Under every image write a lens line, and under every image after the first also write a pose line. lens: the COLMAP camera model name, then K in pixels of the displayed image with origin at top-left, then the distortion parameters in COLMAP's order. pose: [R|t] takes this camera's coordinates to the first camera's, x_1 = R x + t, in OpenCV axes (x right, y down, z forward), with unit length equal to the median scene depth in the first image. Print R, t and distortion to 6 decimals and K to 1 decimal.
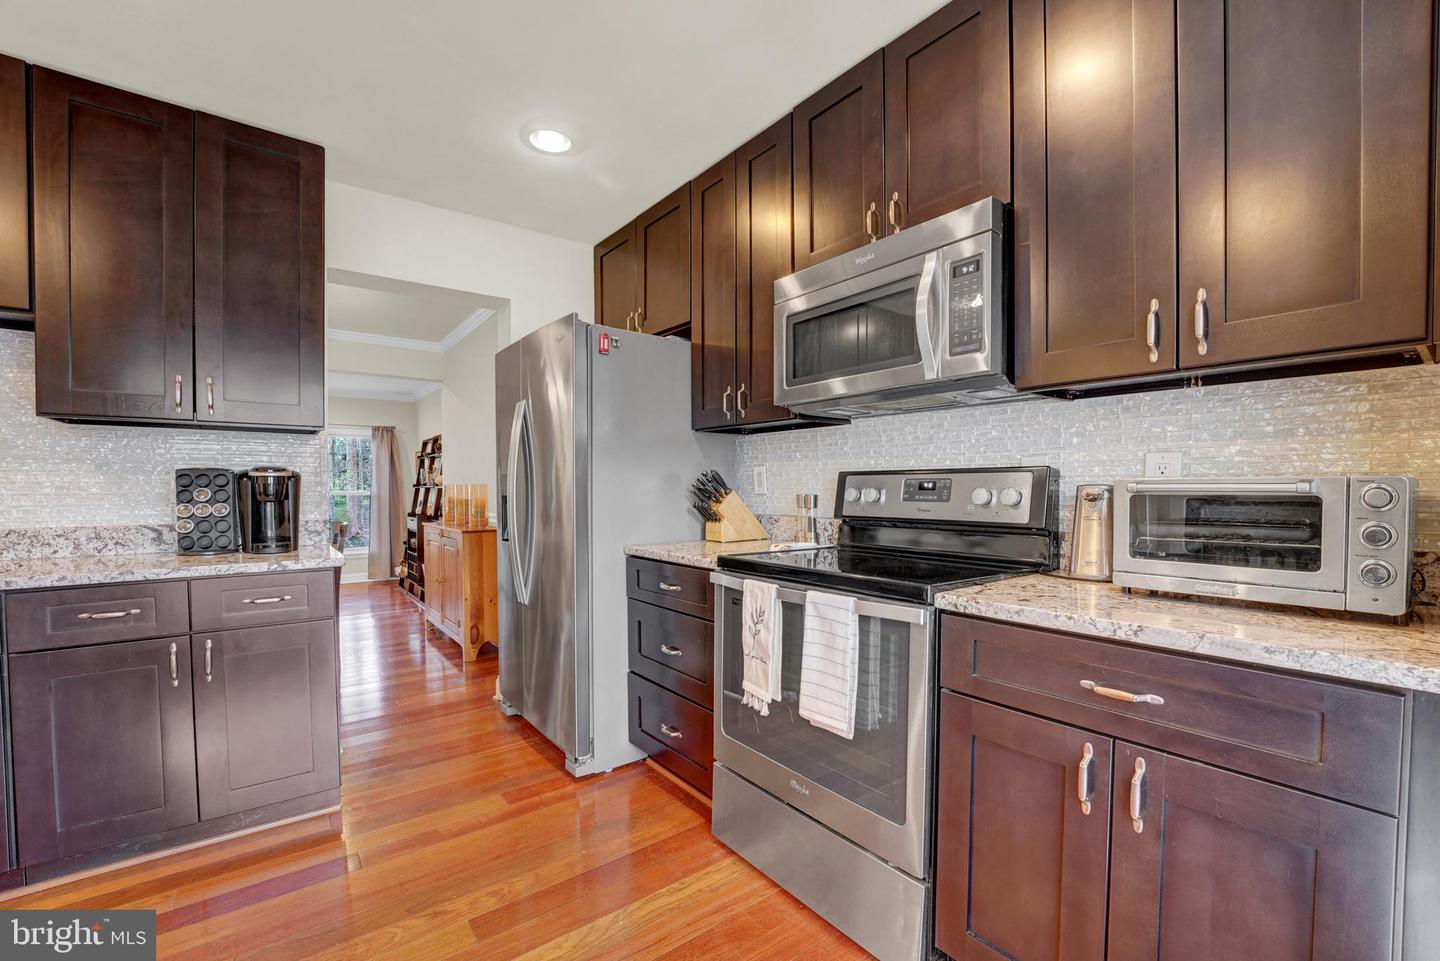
lens RADIAL K [[578.5, 0, 712.8], [0, 578.5, 489.5], [0, 0, 1]] dist [-0.020207, 0.000072]
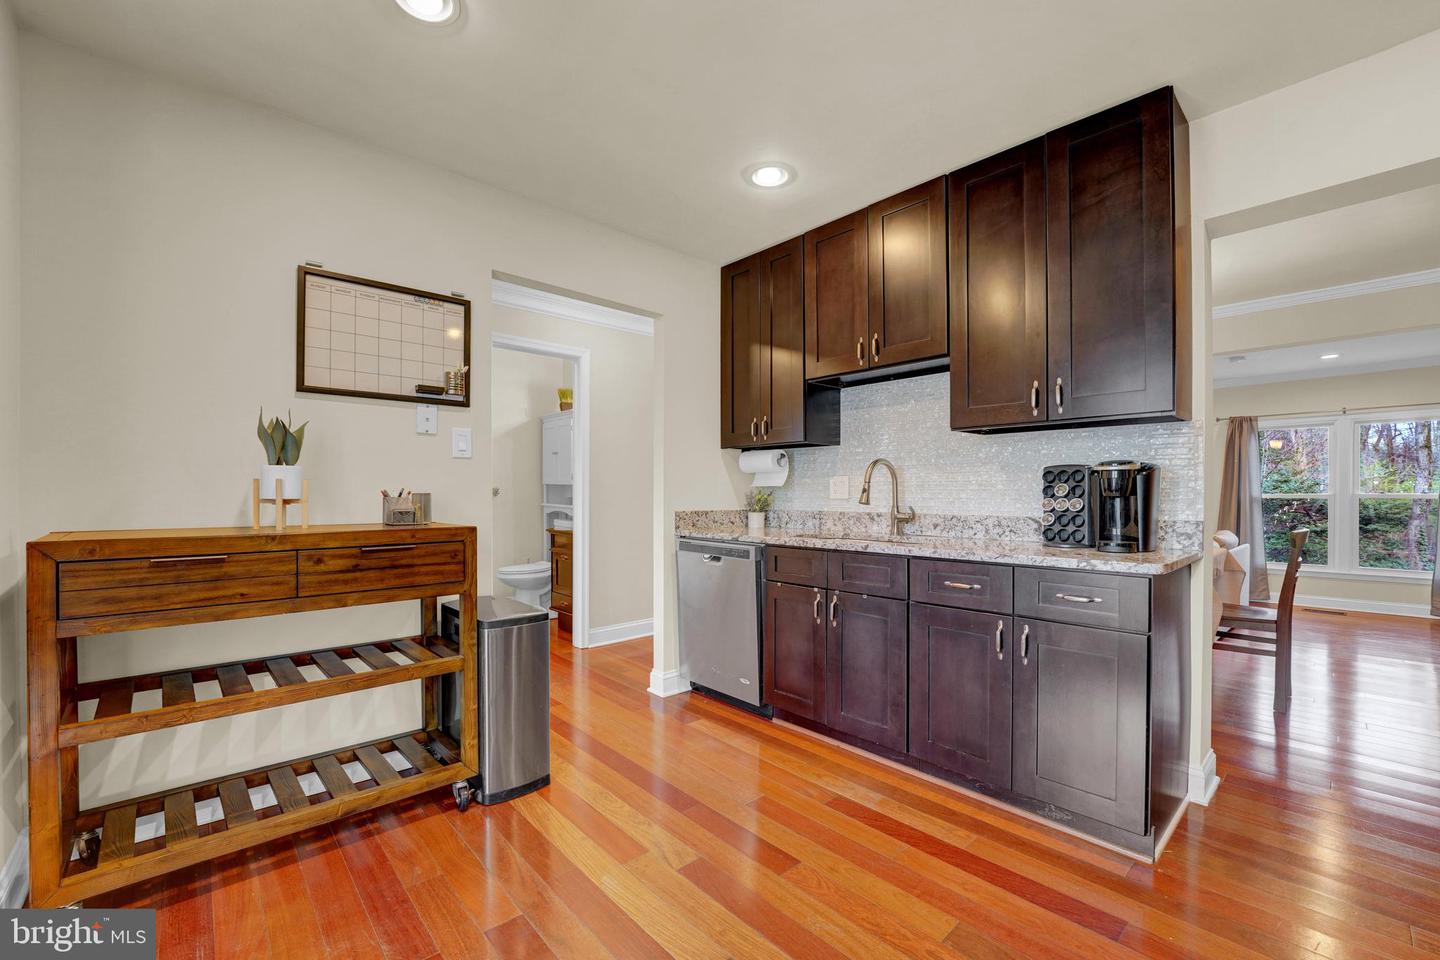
lens RADIAL K [[578.5, 0, 715.6], [0, 578.5, 489.6], [0, 0, 1]] dist [-0.020207, 0.000072]
pose [[0.095375, -0.004157, -0.995433, 0.104252], [0.001207, 0.999991, -0.004060, 0.011709], [0.995441, -0.000814, 0.095379, 0.257017]]
